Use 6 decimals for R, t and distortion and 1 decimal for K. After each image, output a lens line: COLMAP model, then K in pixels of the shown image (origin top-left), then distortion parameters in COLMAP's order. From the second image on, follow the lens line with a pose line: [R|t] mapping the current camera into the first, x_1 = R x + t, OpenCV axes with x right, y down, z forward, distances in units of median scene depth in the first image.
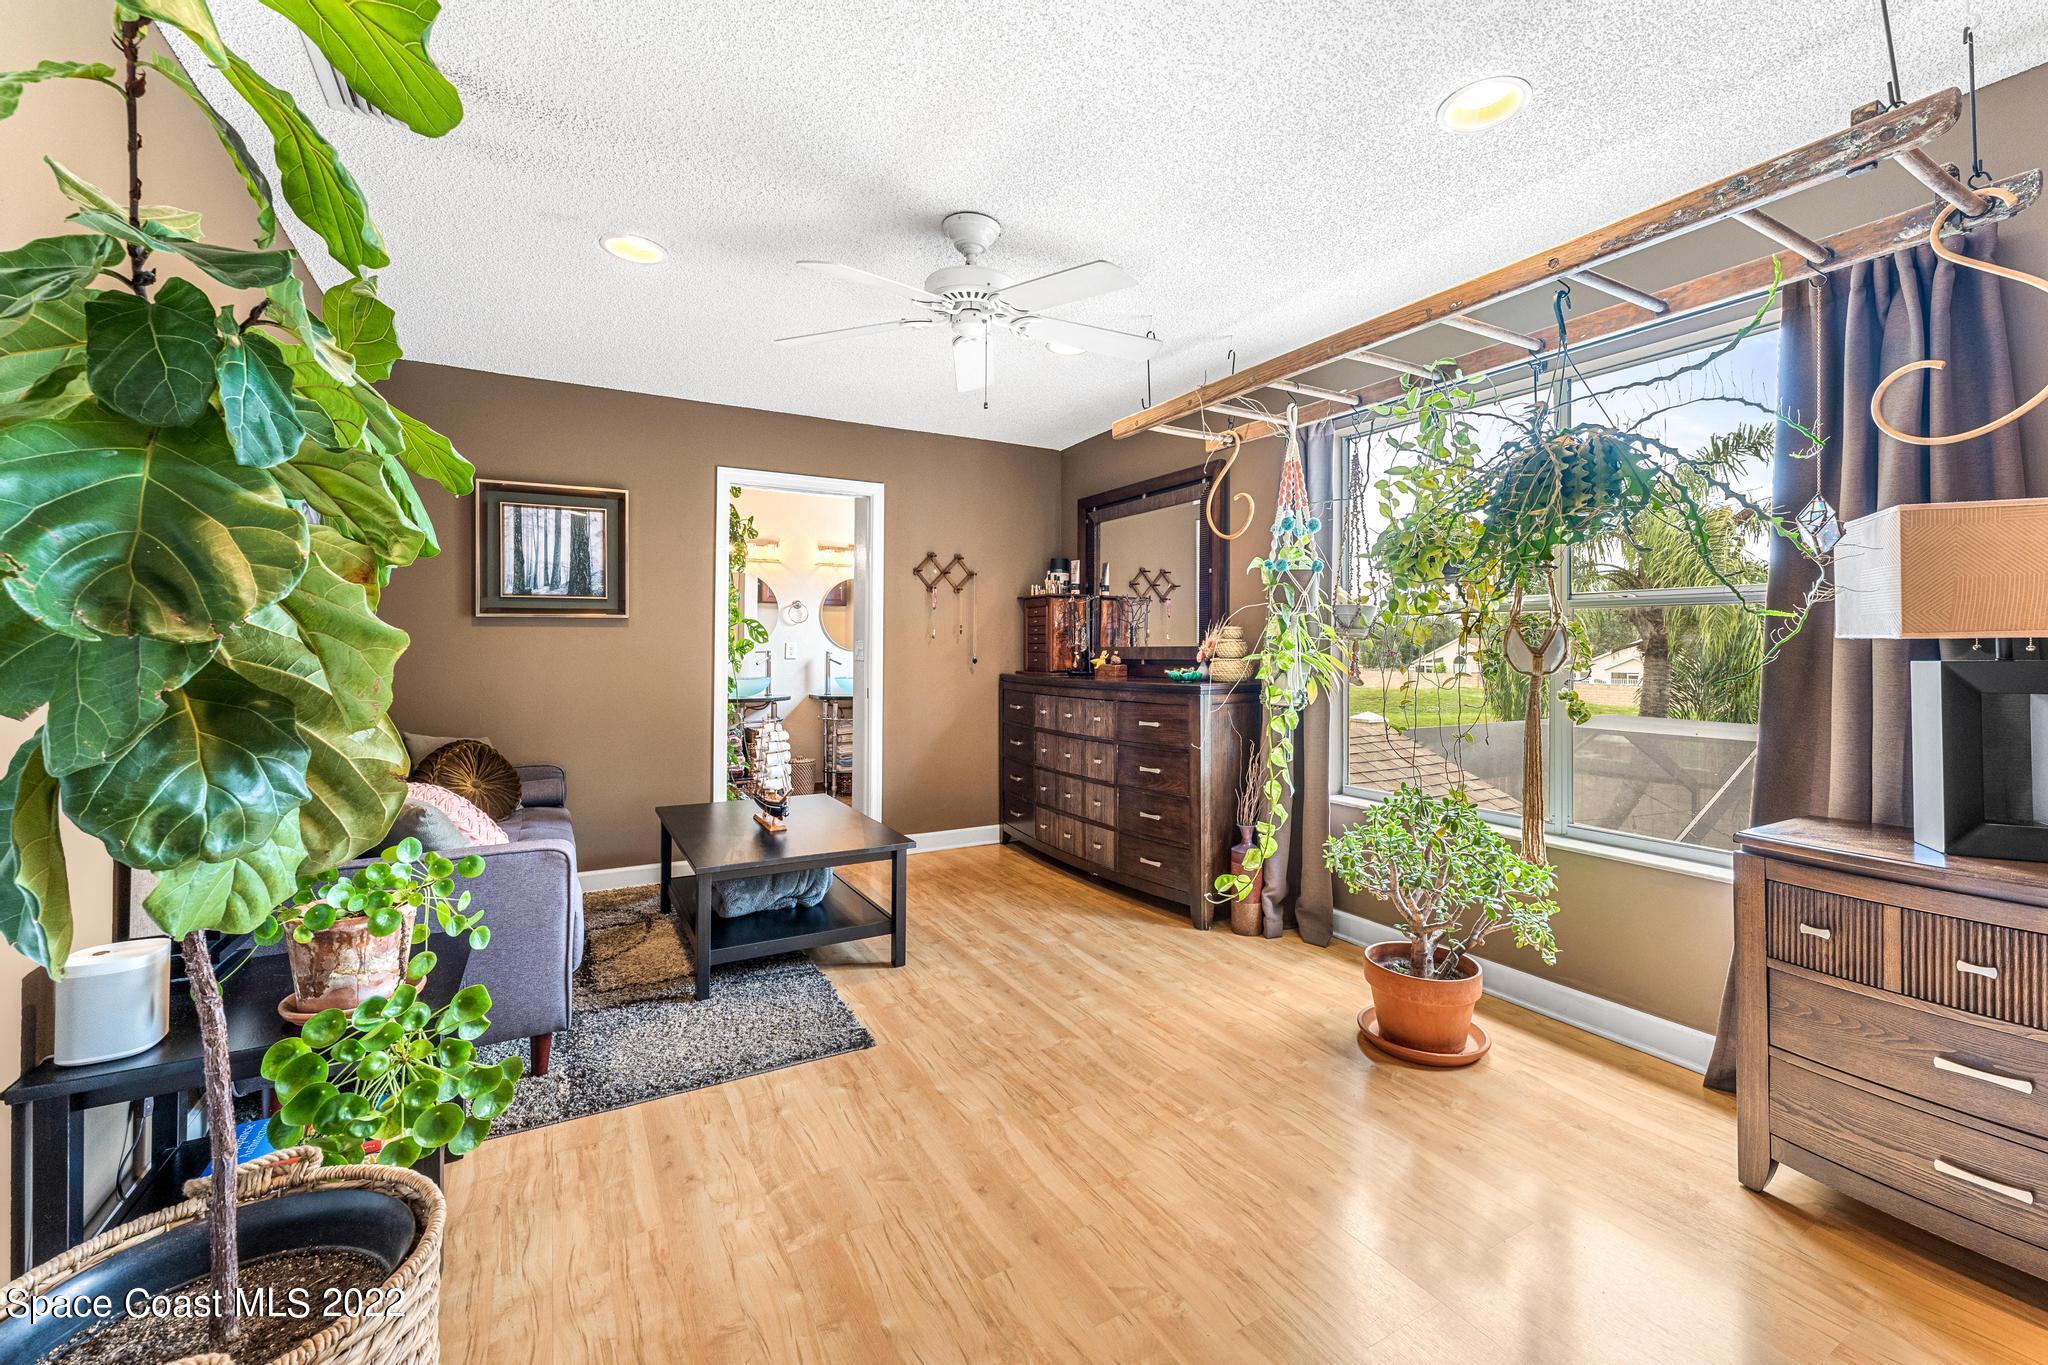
lens RADIAL K [[819.8, 0, 1019.6], [0, 819.8, 643.5], [0, 0, 1]] dist [0.002793, -0.000630]
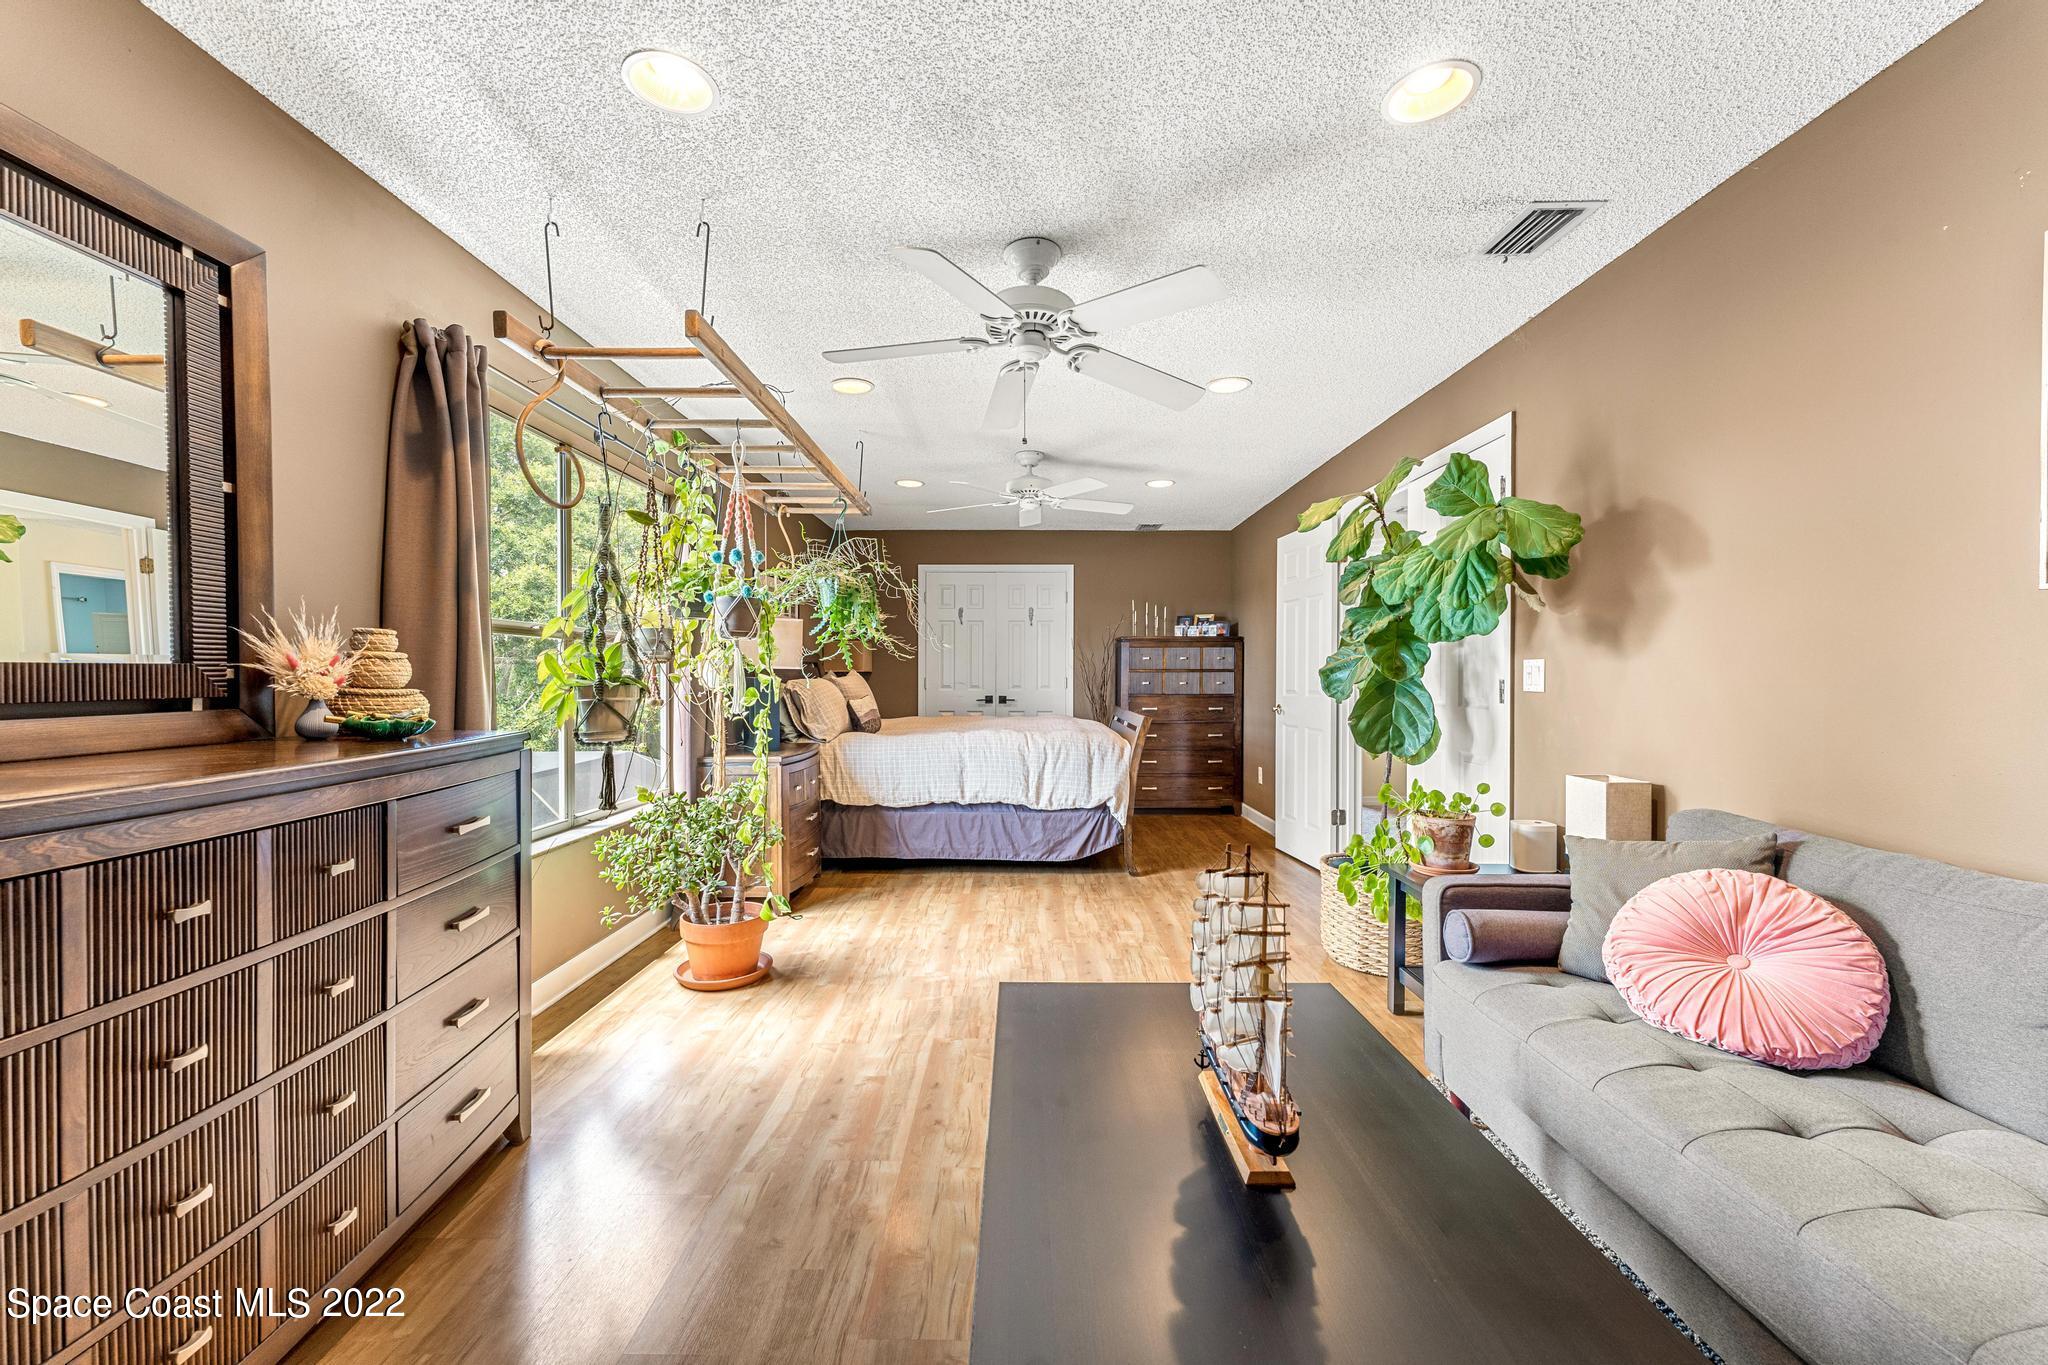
lens RADIAL K [[819.8, 0, 1026.8], [0, 819.8, 684.6], [0, 0, 1]] dist [0.002793, -0.000630]
pose [[-0.875530, -0.009333, 0.483073, -0.436477], [-0.006502, 0.999950, 0.007536, 0.011283], [-0.483120, 0.003457, -0.875548, 1.512746]]
